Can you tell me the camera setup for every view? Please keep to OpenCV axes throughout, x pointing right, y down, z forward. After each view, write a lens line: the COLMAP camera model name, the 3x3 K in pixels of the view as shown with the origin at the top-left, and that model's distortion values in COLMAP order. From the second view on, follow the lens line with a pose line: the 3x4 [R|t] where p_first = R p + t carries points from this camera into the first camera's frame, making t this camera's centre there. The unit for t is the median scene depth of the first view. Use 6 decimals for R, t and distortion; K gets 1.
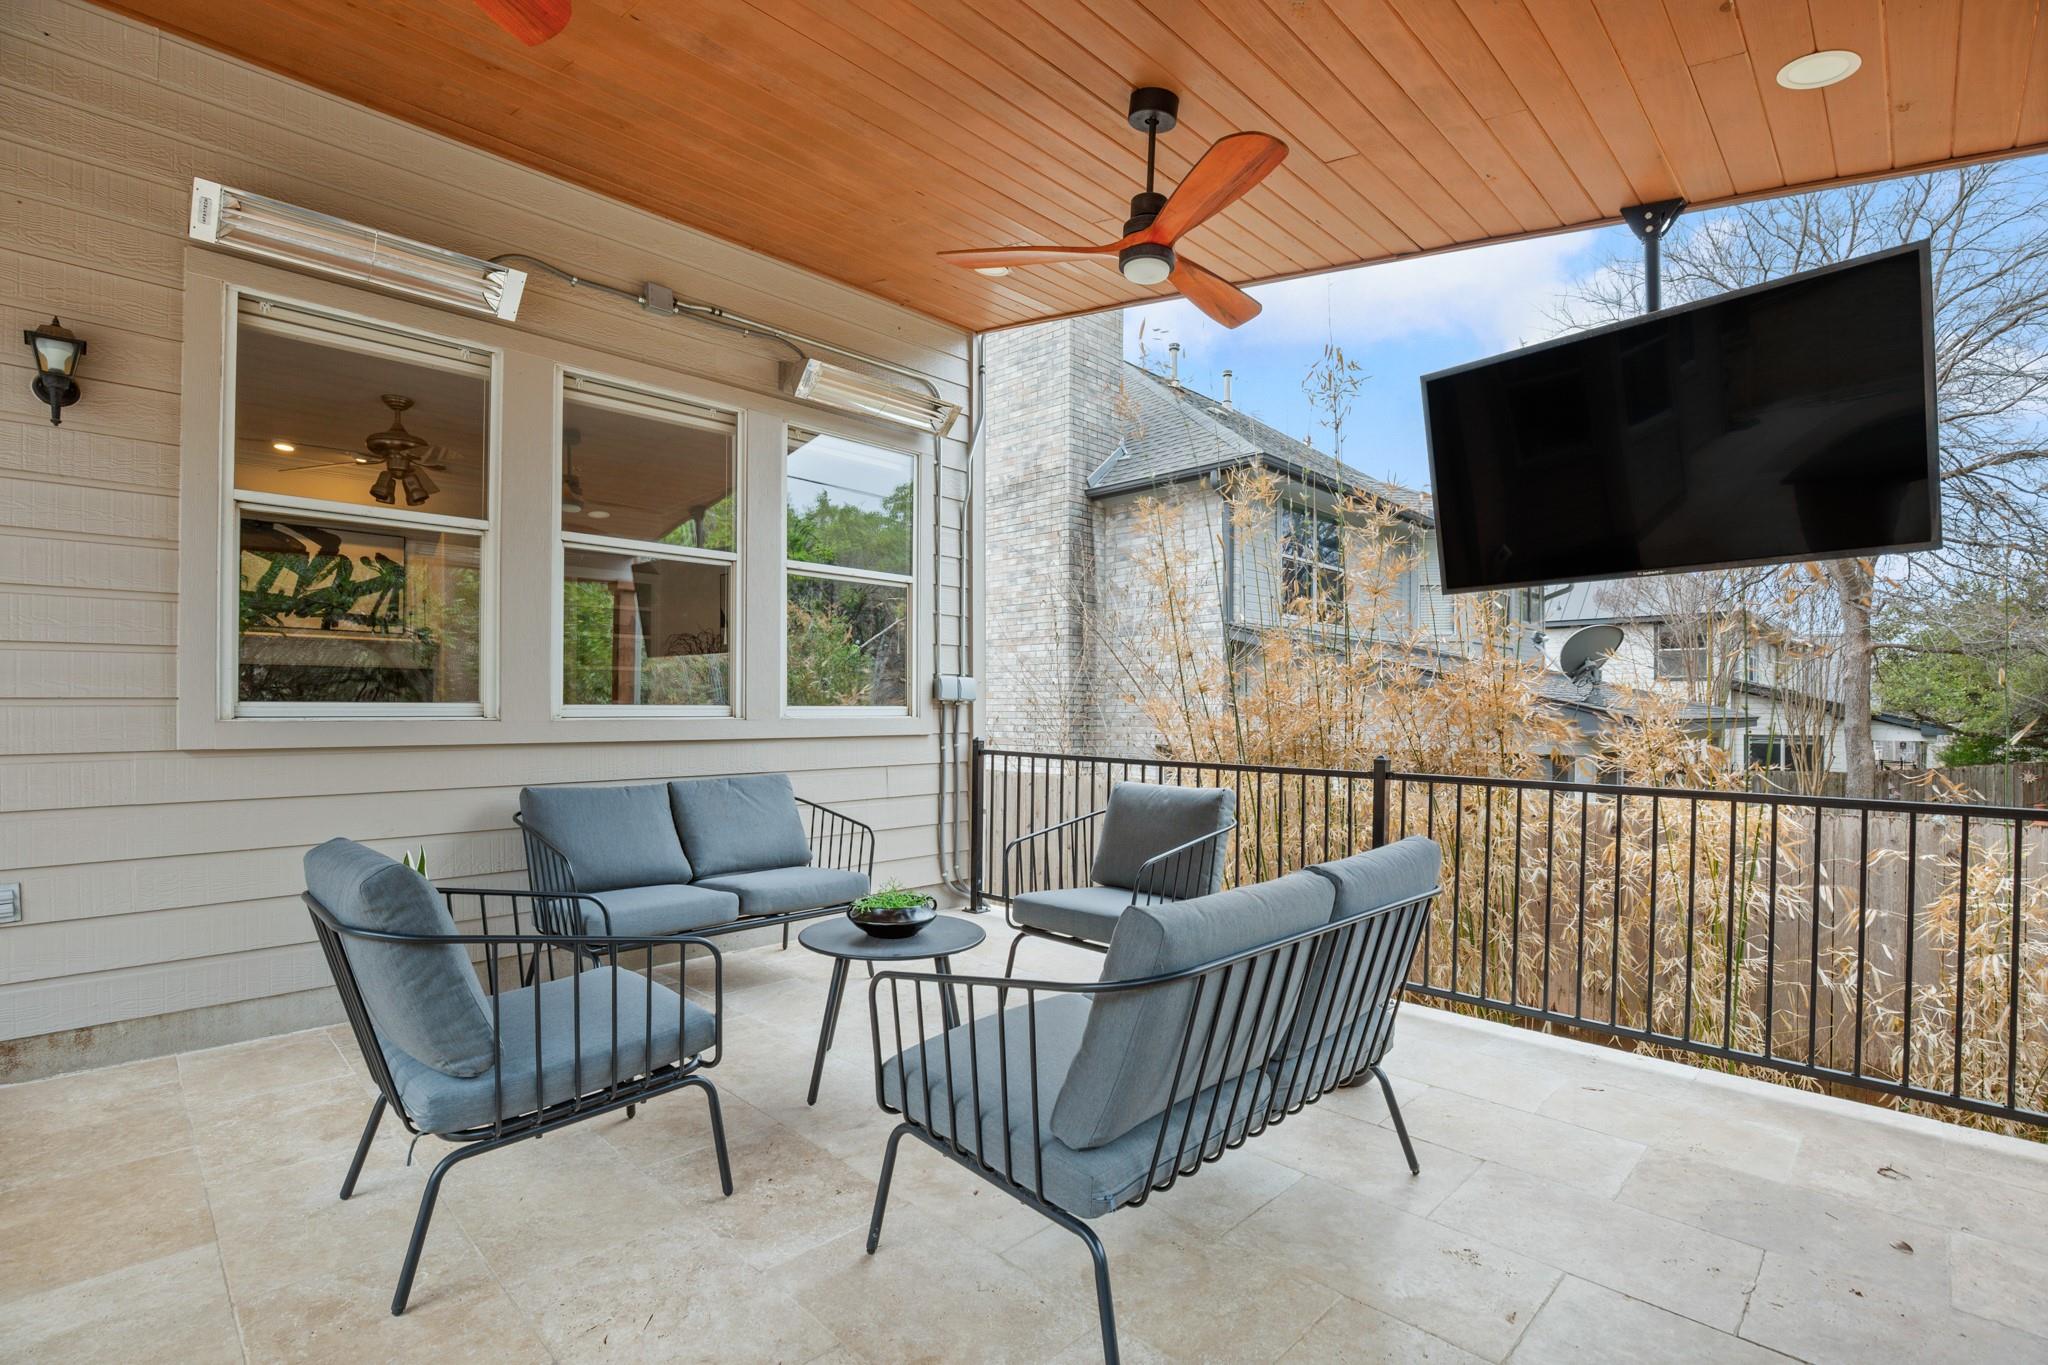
lens RADIAL K [[929.8, 0, 1010.5], [0, 929.8, 697.9], [0, 0, 1]] dist [-0.014736, 0.003832]
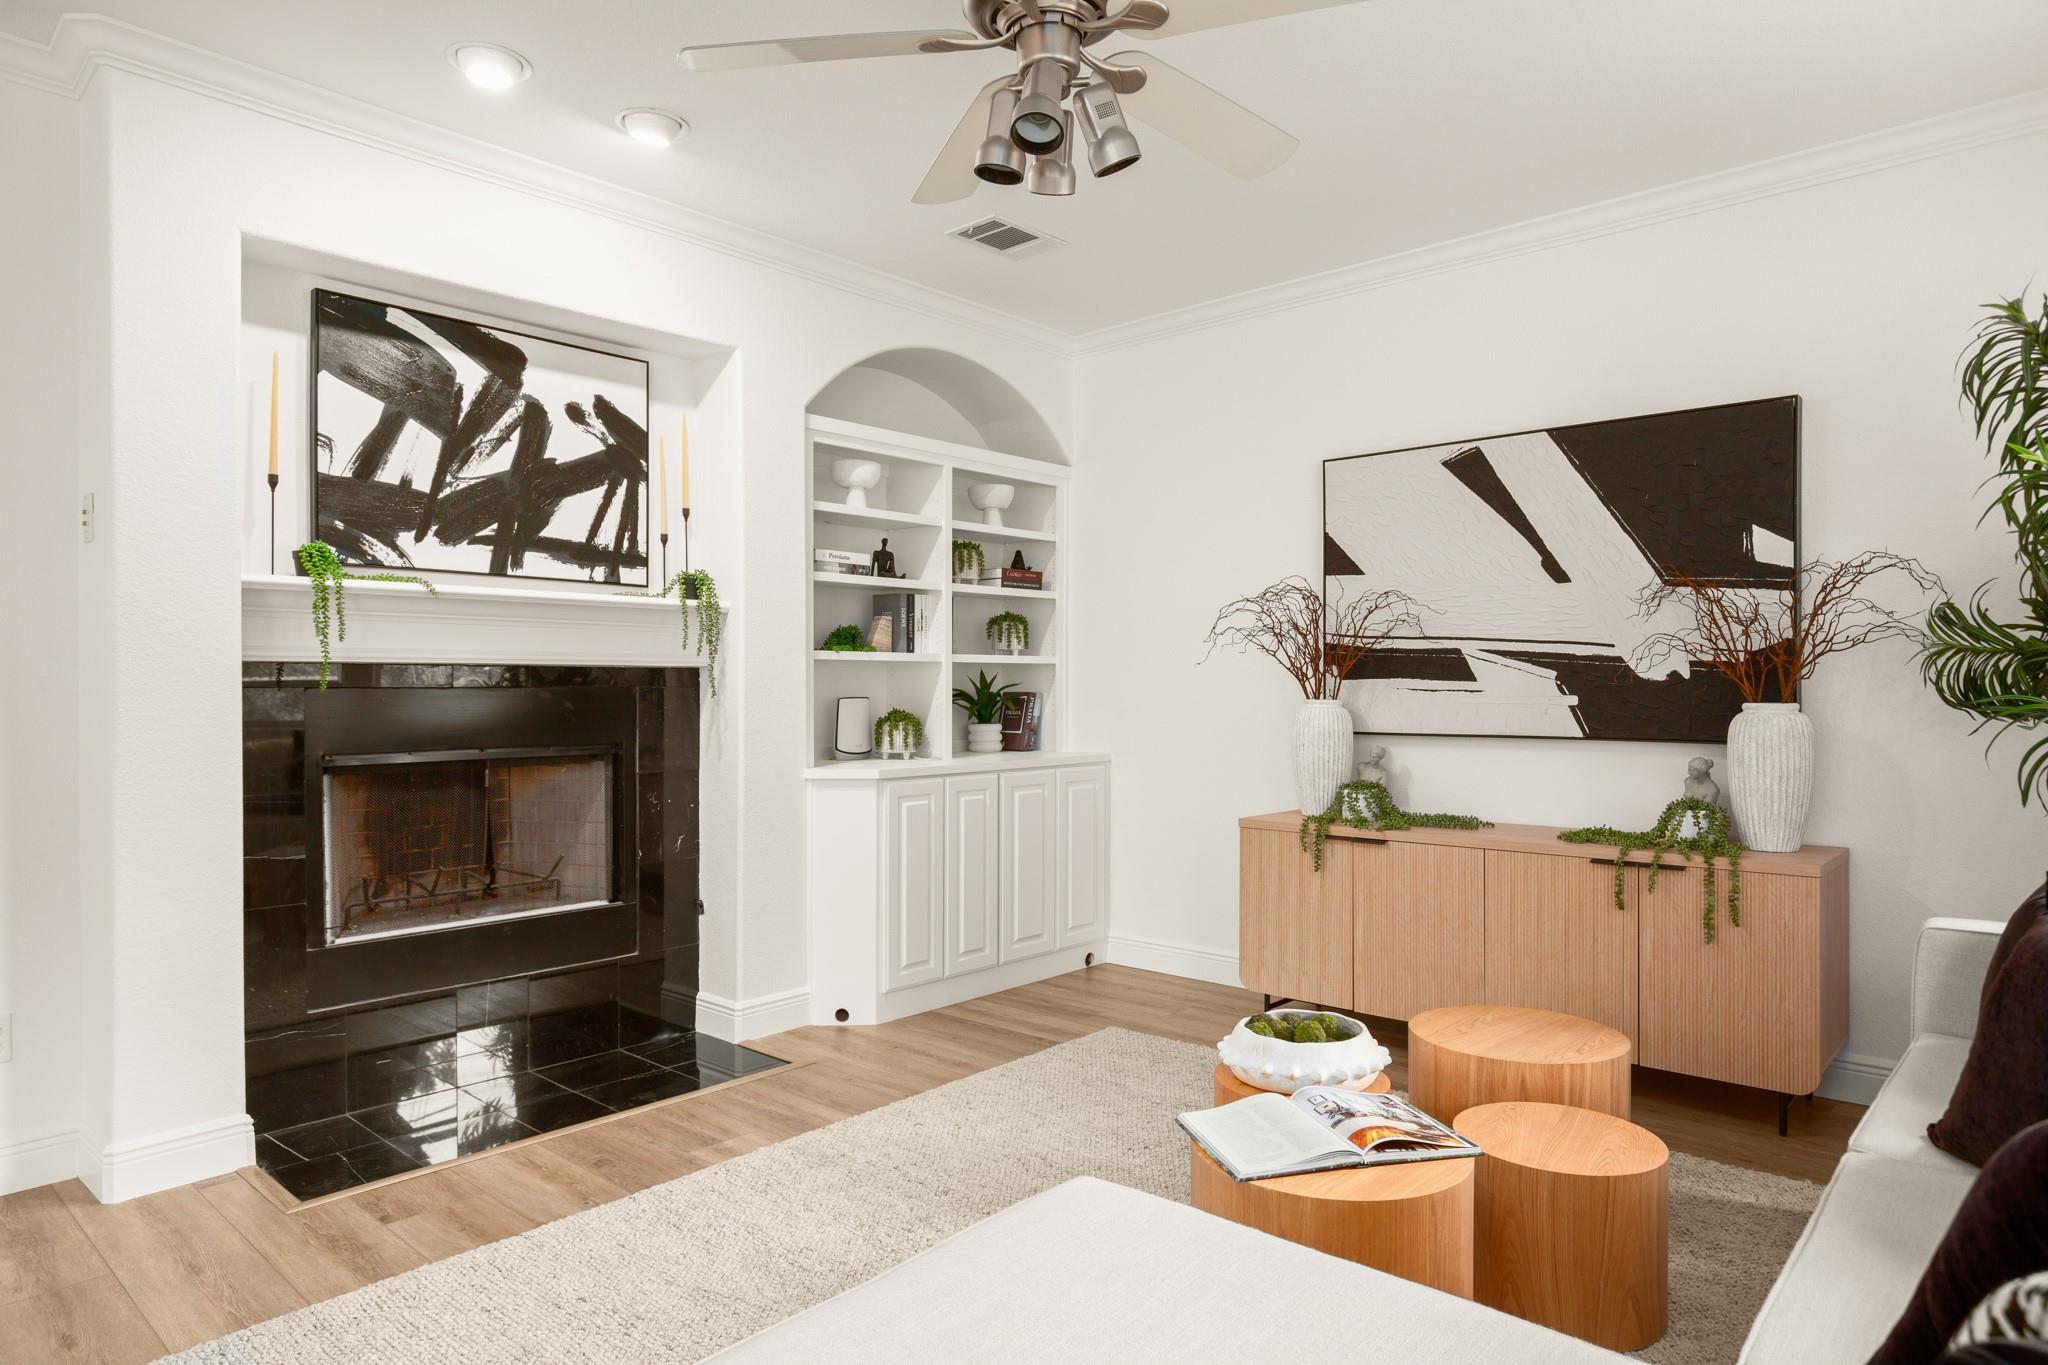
lens RADIAL K [[1209.7, 0, 1025.5], [0, 1209.7, 681.3], [0, 0, 1]] dist [-0.009091, 0.002228]
pose [[0.999055, -0.000343, 0.043463, -0.526971], [0.000084, 0.999982, 0.005975, -0.029948], [-0.043464, -0.005966, 0.999037, 0.450717]]
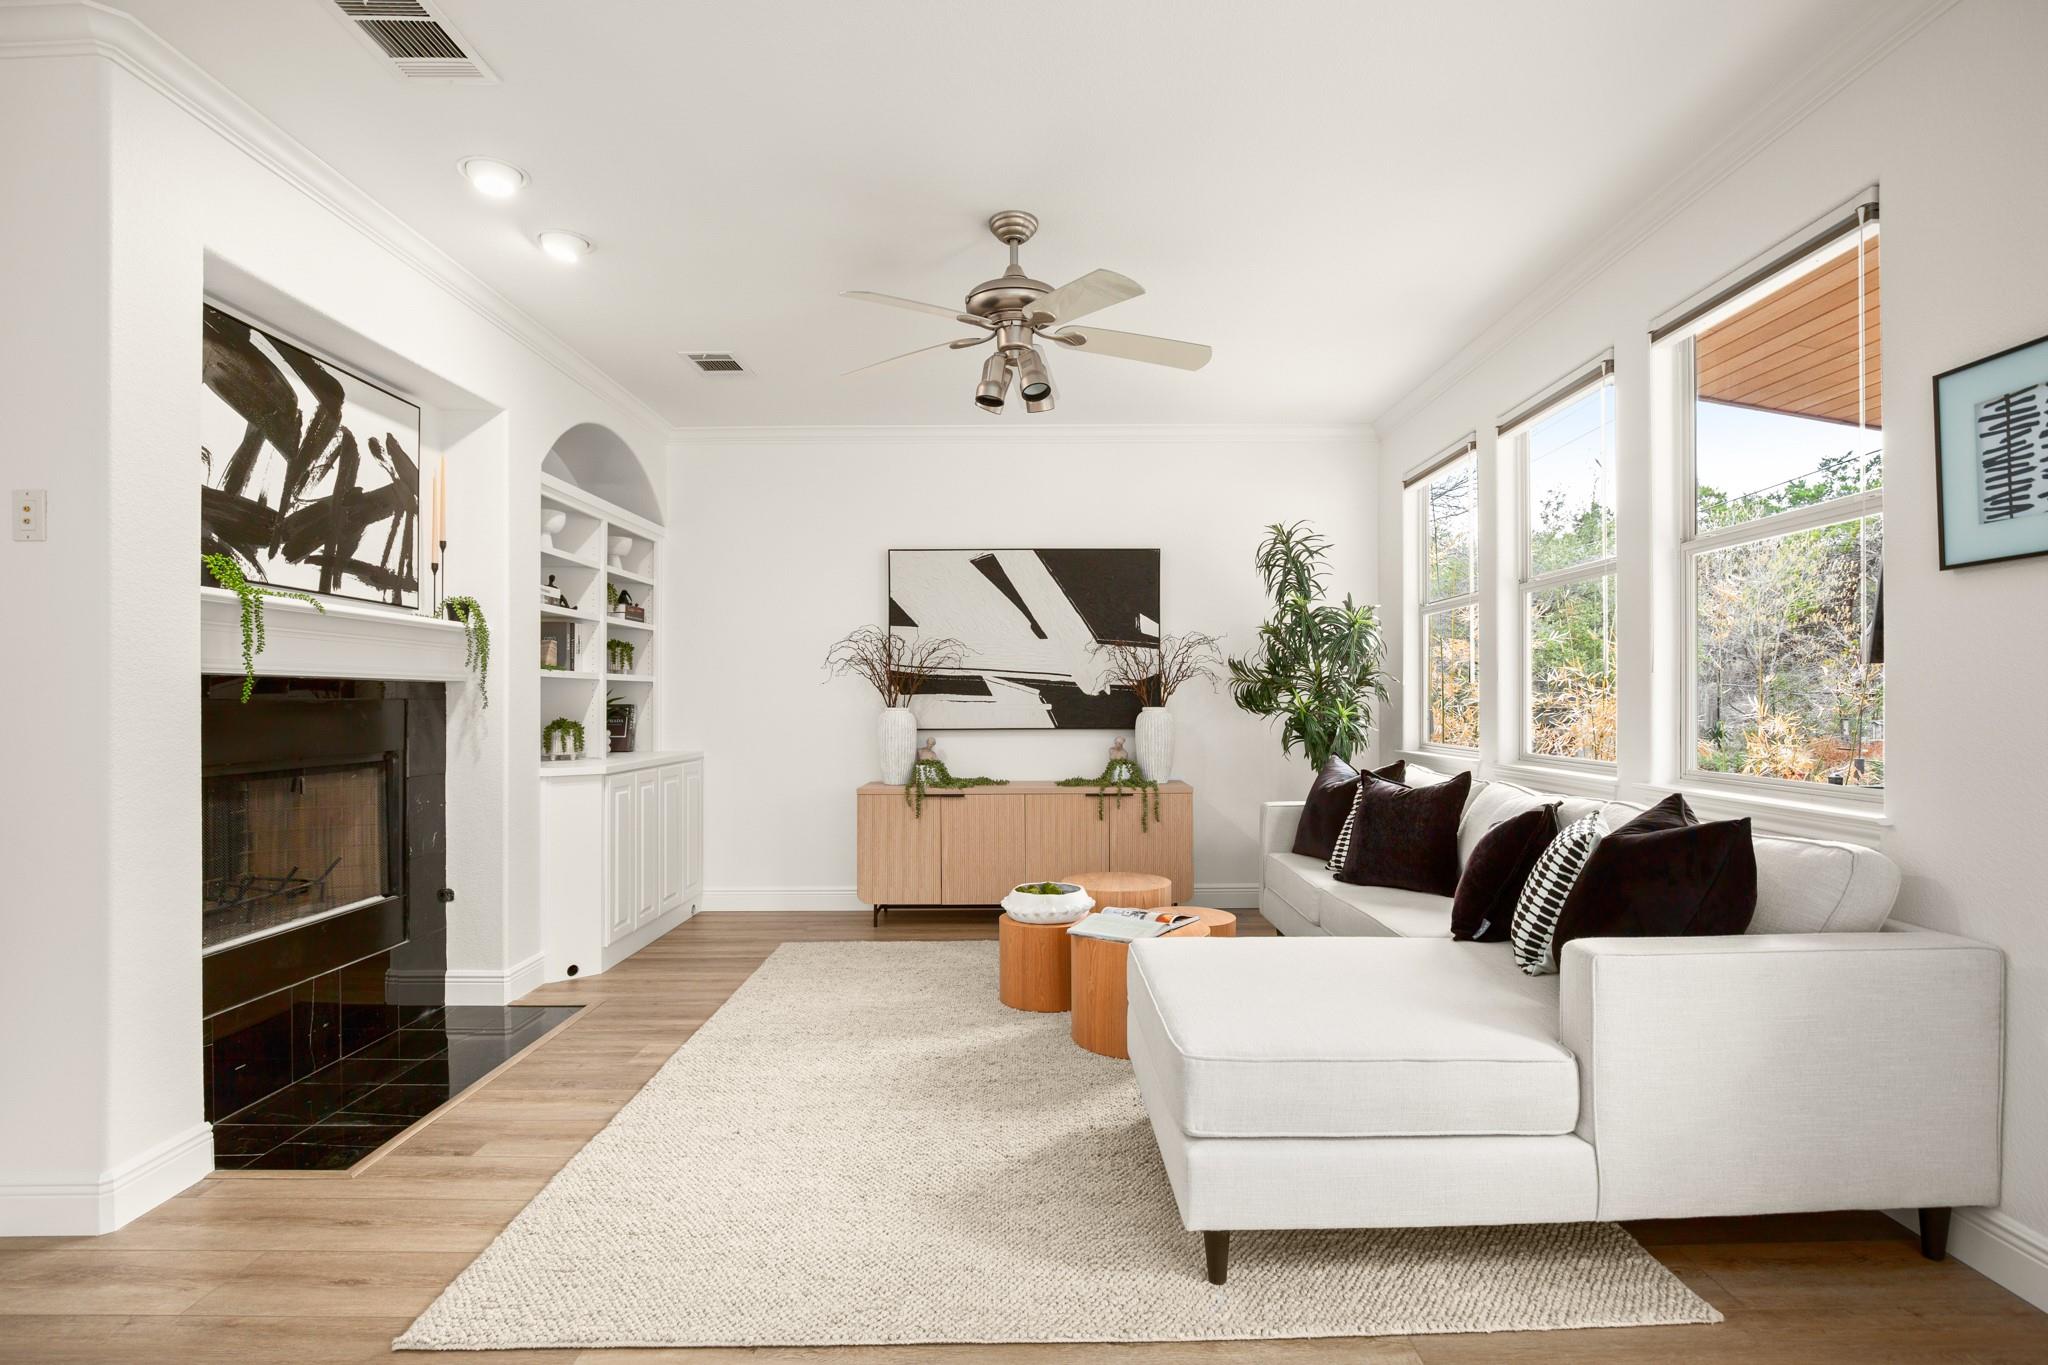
lens RADIAL K [[1032.3, 0, 1016.4], [0, 1032.3, 686.0], [0, 0, 1]] dist [-0.020553, 0.001876]
pose [[0.713440, 0.008566, 0.700664, -0.840105], [-0.005003, 0.999962, -0.007131, -0.028638], [-0.700698, 0.001582, 0.713456, 0.425245]]
